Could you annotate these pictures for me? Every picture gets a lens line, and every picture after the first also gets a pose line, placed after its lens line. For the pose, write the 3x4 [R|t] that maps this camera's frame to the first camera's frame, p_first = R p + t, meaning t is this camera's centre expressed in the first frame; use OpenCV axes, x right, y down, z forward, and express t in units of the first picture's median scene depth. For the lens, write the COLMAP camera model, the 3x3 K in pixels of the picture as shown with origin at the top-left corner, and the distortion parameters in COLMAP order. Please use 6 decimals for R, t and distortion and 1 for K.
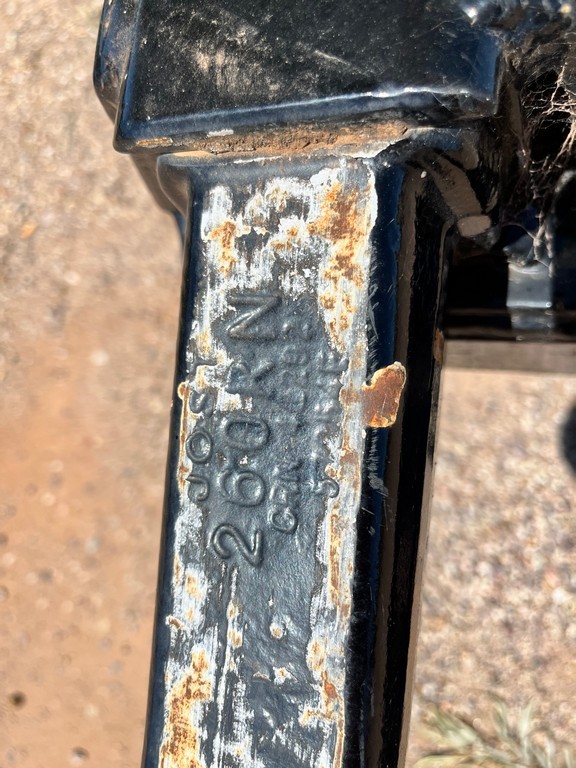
lens RADIAL K [[628.1, 0, 288.0], [0, 628.1, 384.0], [0, 0, 1]] dist [0.009314, -0.064887]
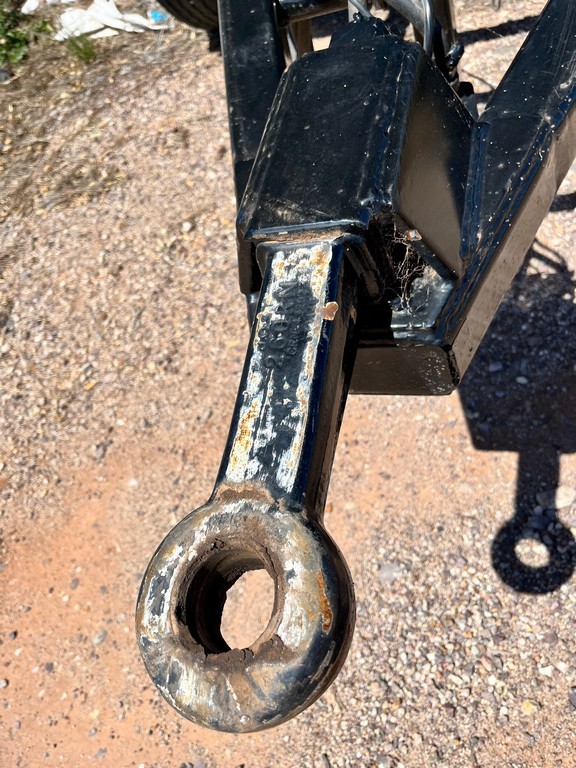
lens RADIAL K [[624.2, 0, 288.0], [0, 624.2, 384.0], [0, 0, 1]] dist [0.032326, -0.005430]
pose [[0.995405, 0.094743, -0.013881, 0.026513], [-0.093367, 0.928160, -0.360279, 1.311772], [-0.021250, 0.359920, 0.932741, -1.502557]]
